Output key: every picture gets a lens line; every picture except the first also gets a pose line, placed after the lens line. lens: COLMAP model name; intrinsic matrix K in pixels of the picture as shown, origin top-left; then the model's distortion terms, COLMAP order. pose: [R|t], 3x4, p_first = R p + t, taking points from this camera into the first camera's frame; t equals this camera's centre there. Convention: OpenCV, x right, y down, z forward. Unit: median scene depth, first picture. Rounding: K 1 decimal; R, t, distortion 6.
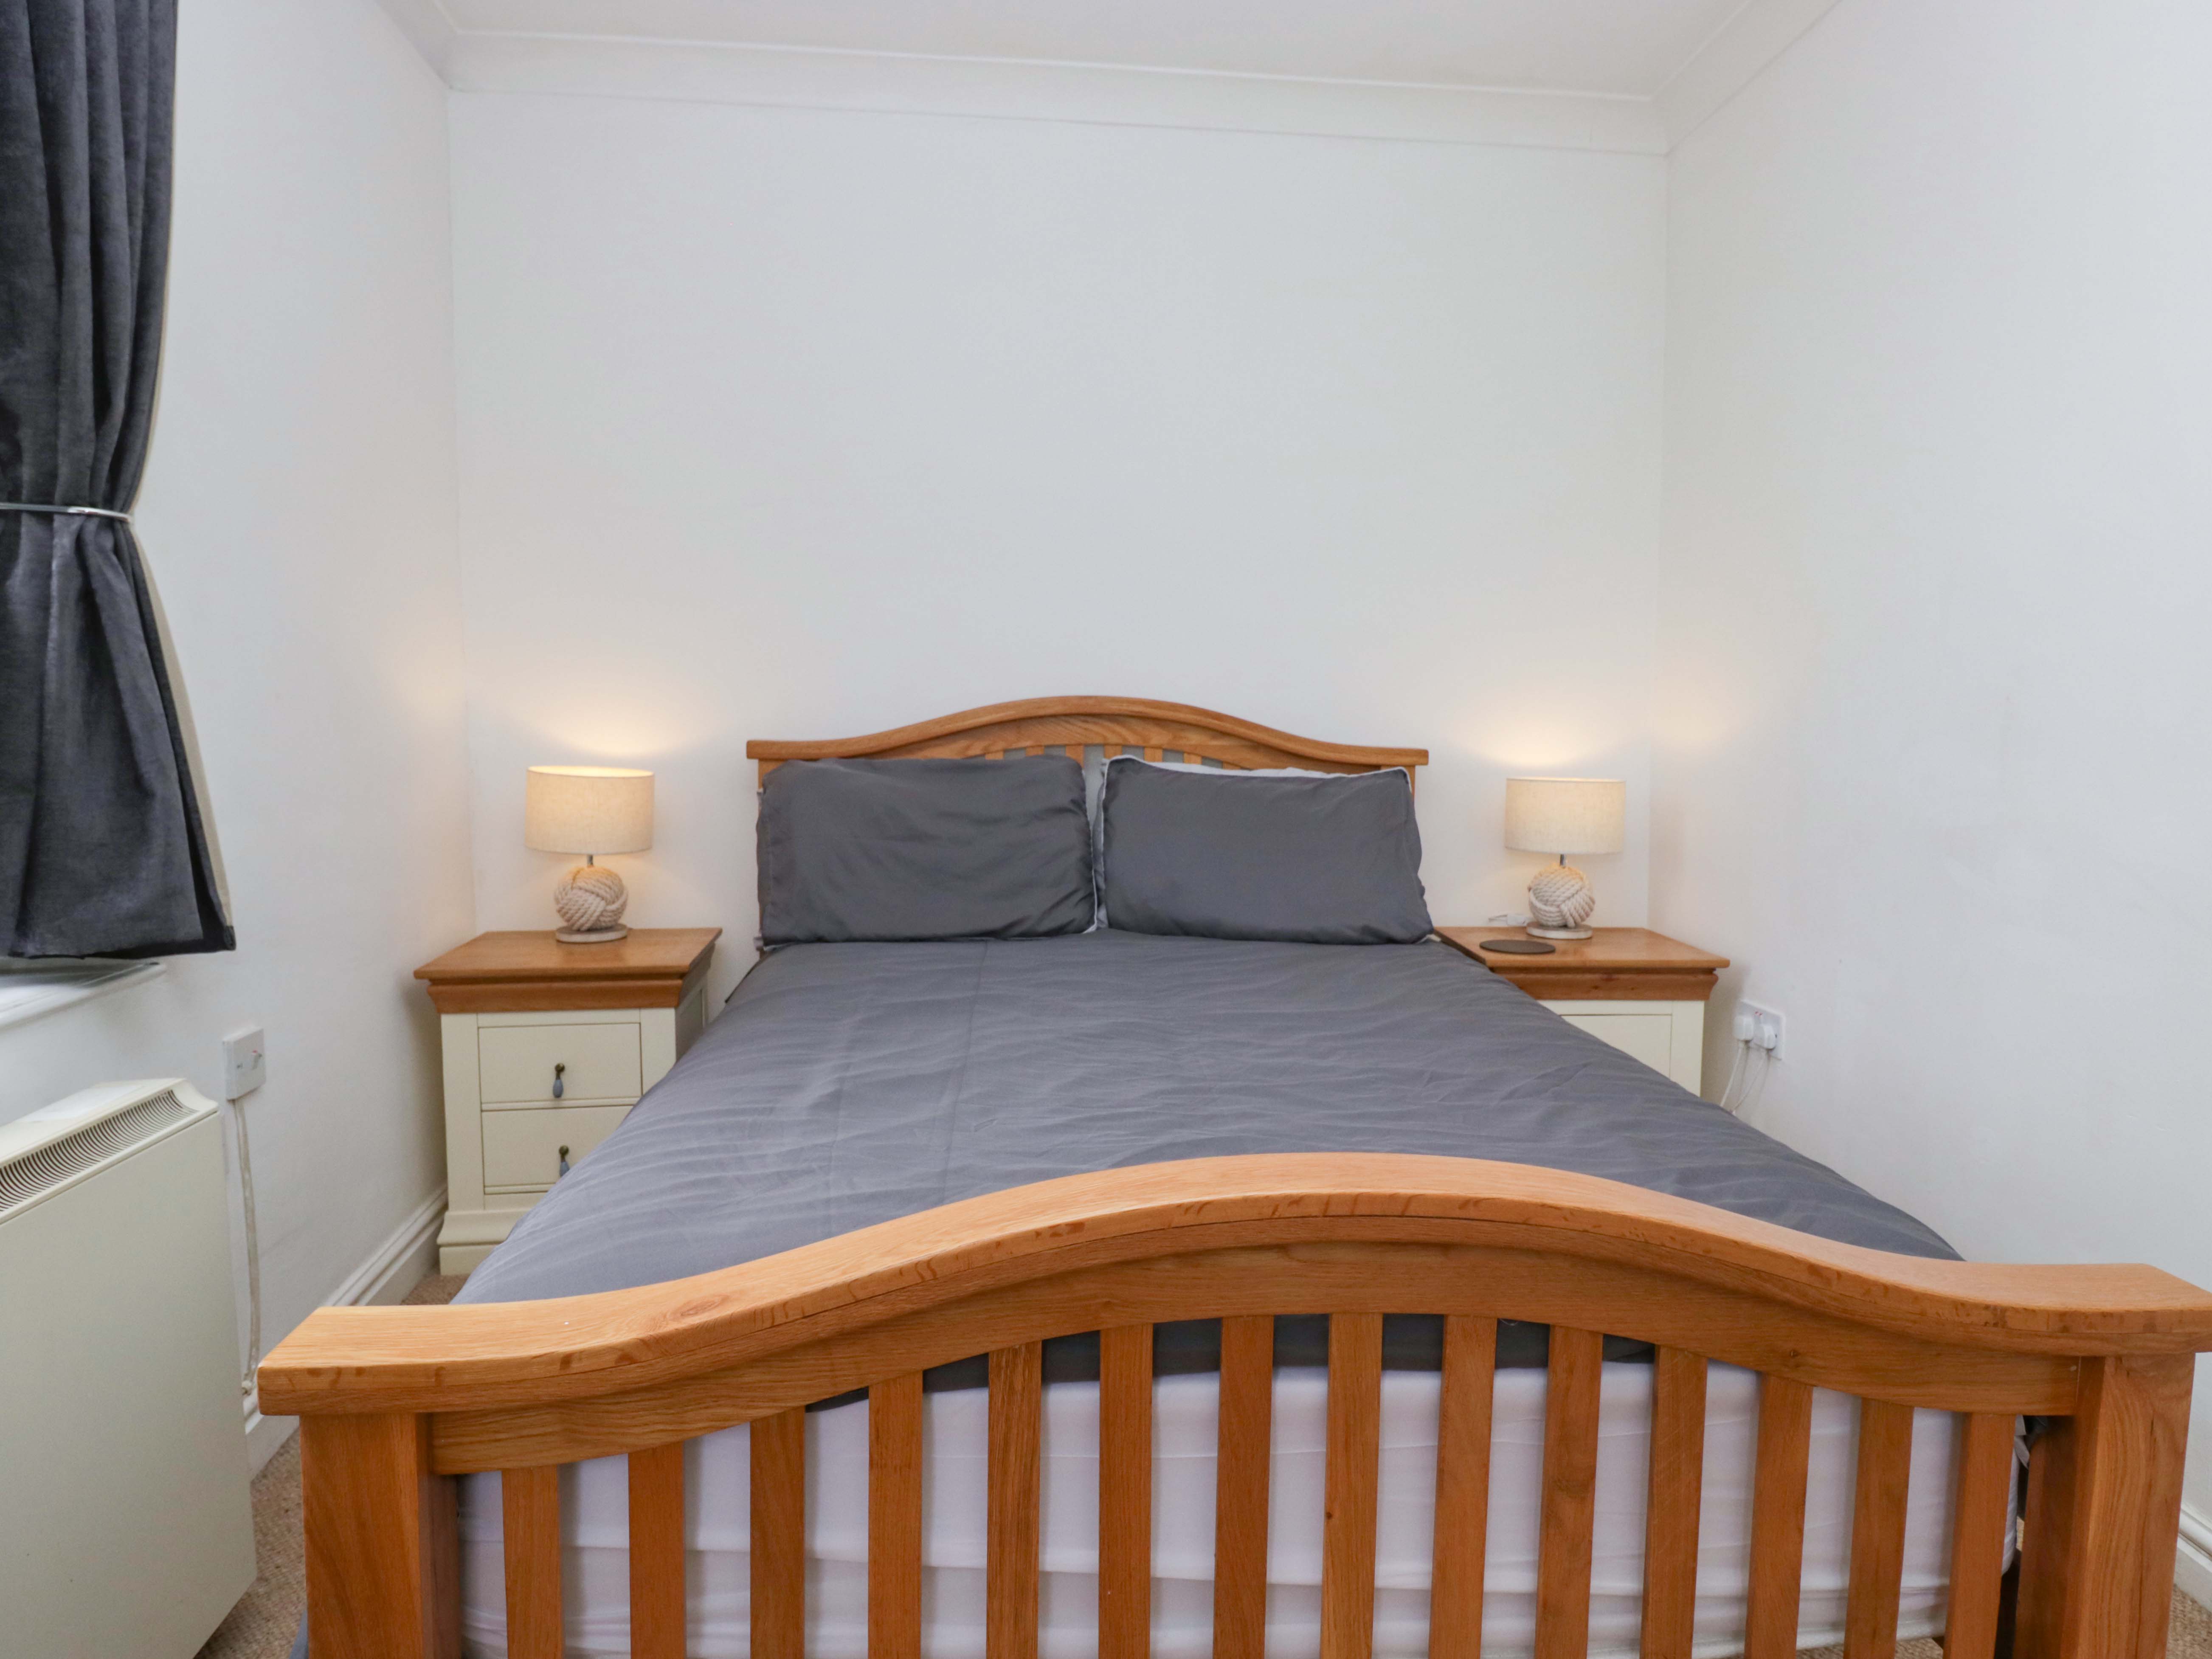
lens RADIAL K [[1293.6, 0, 1106.3], [0, 1293.6, 797.2], [0, 0, 1]] dist [0.011293, -0.016448]
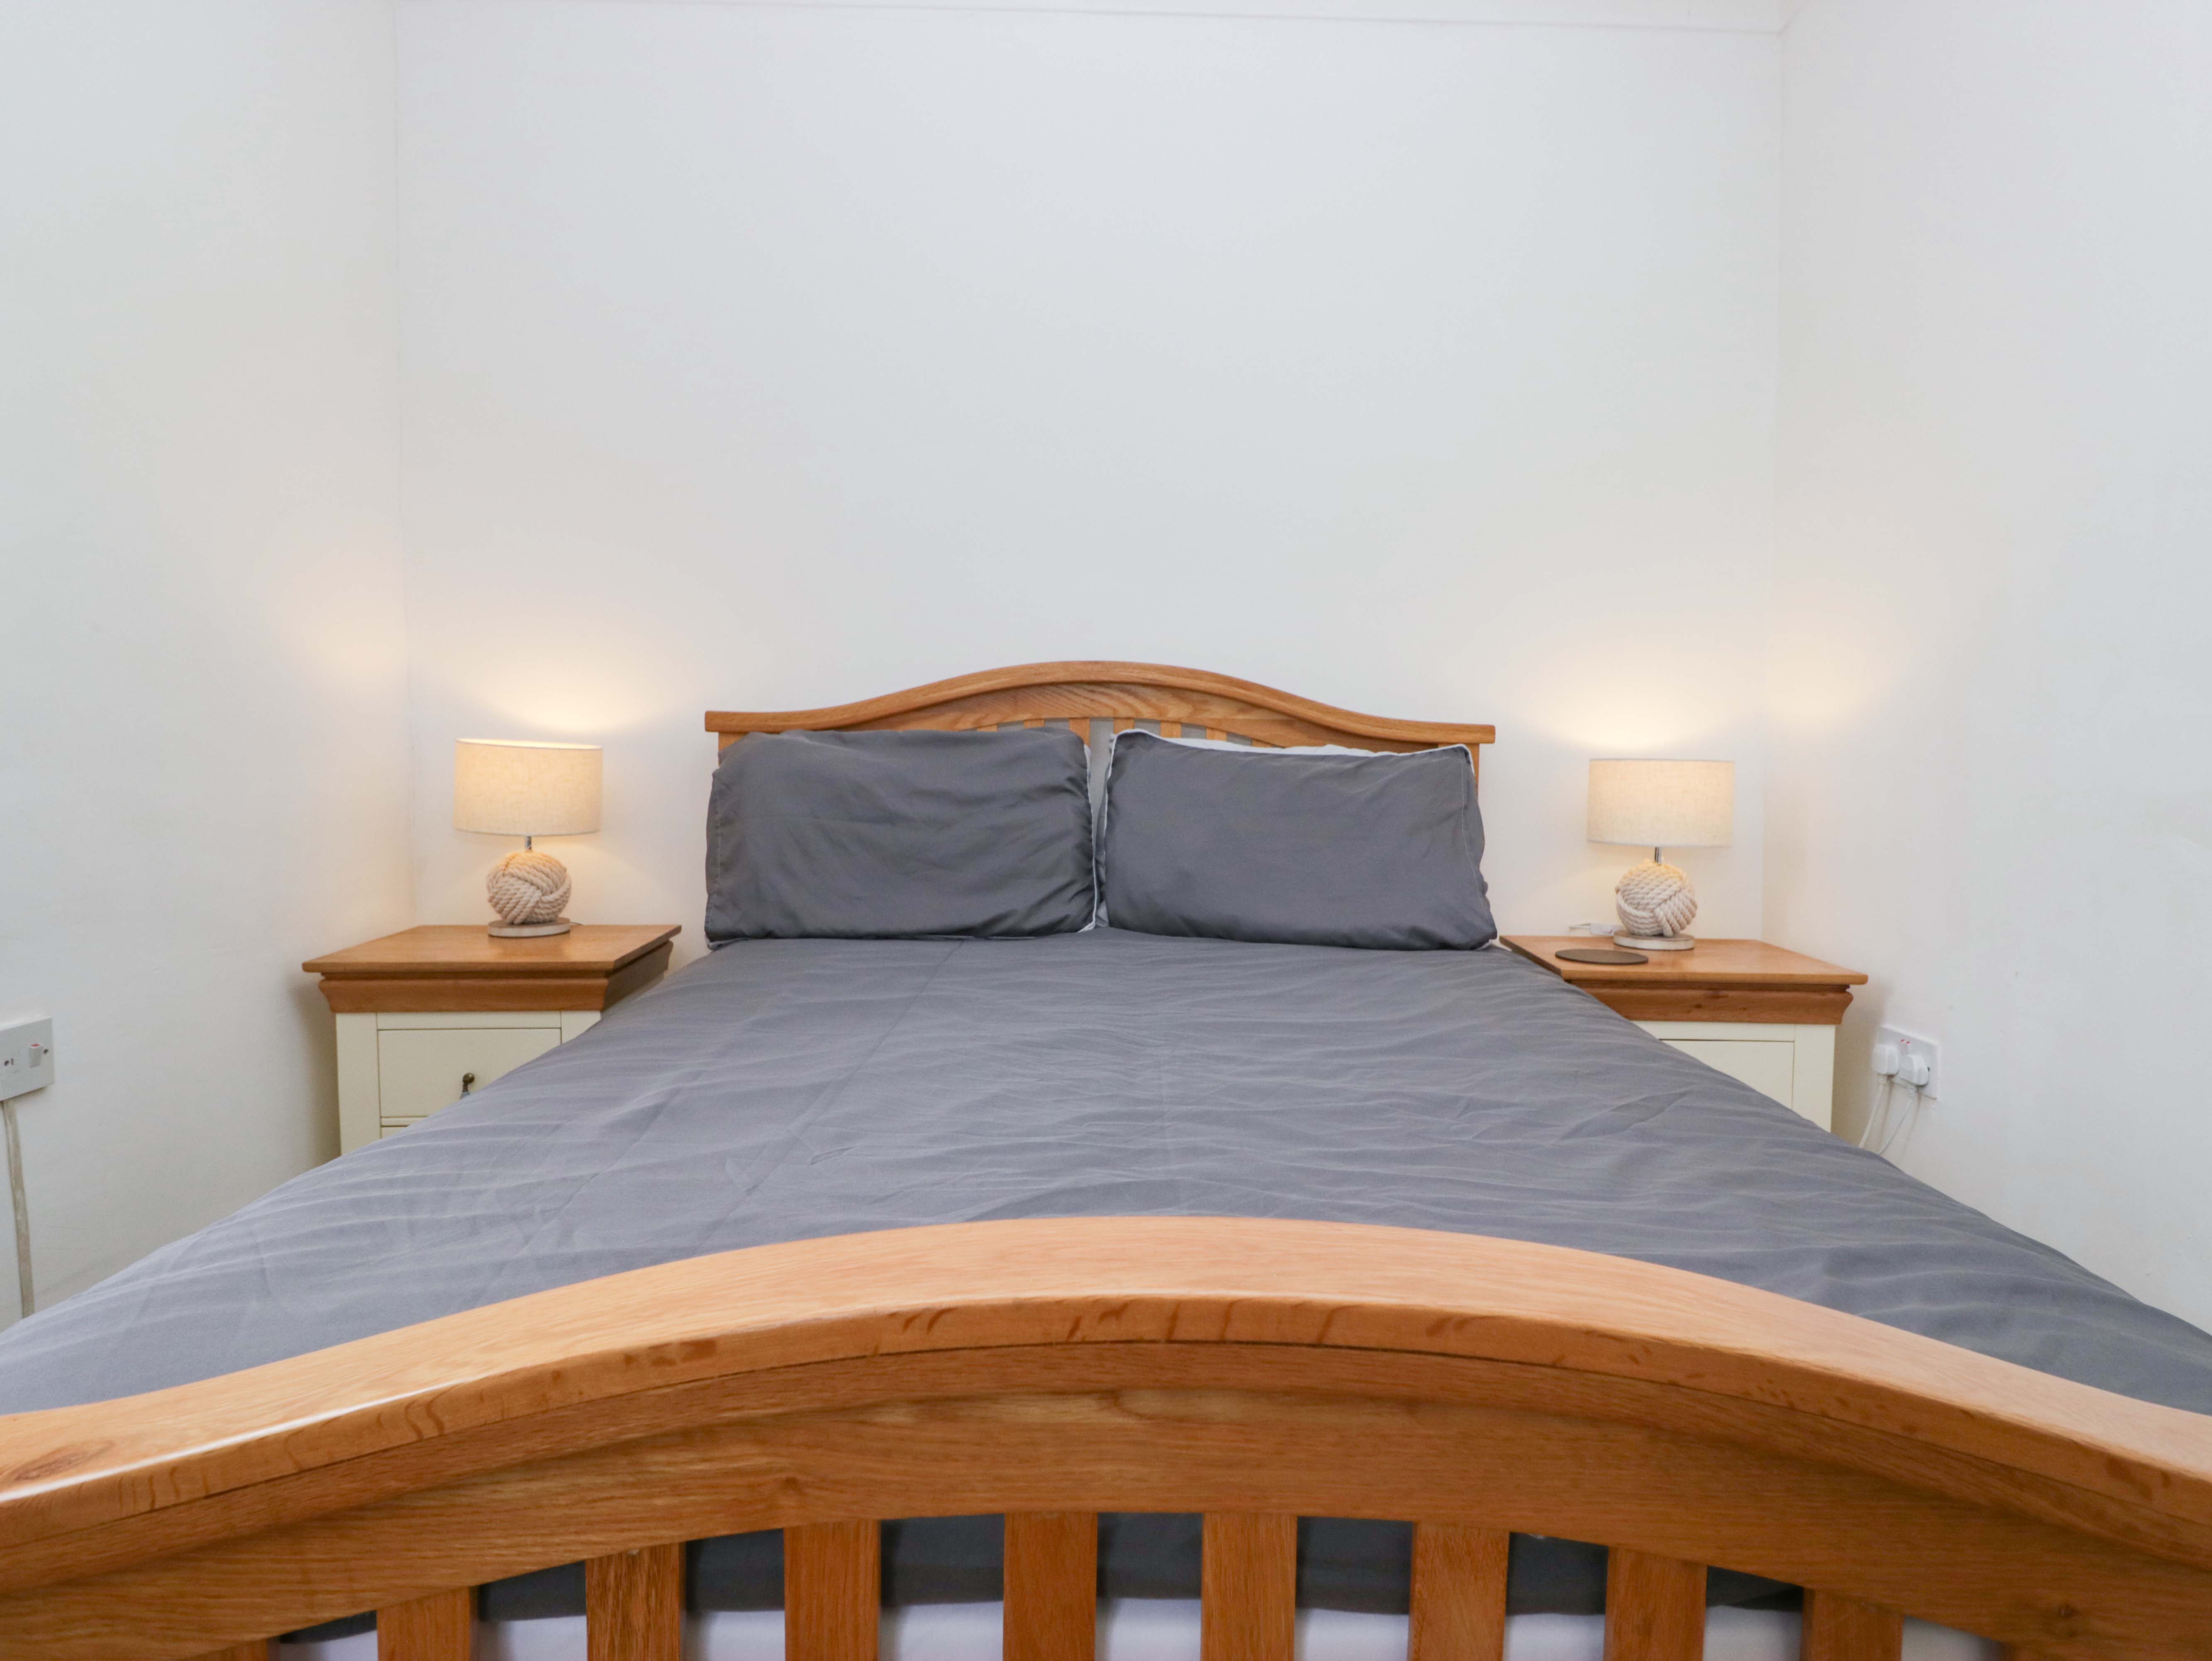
lens RADIAL K [[1293.7, 0, 1106.3], [0, 1293.7, 798.2], [0, 0, 1]] dist [0.011293, -0.016448]
pose [[0.997659, 0.005519, -0.068169, 0.061432], [-0.007166, 0.999688, -0.023943, 0.038963], [0.068015, 0.024375, 0.997386, 0.159279]]
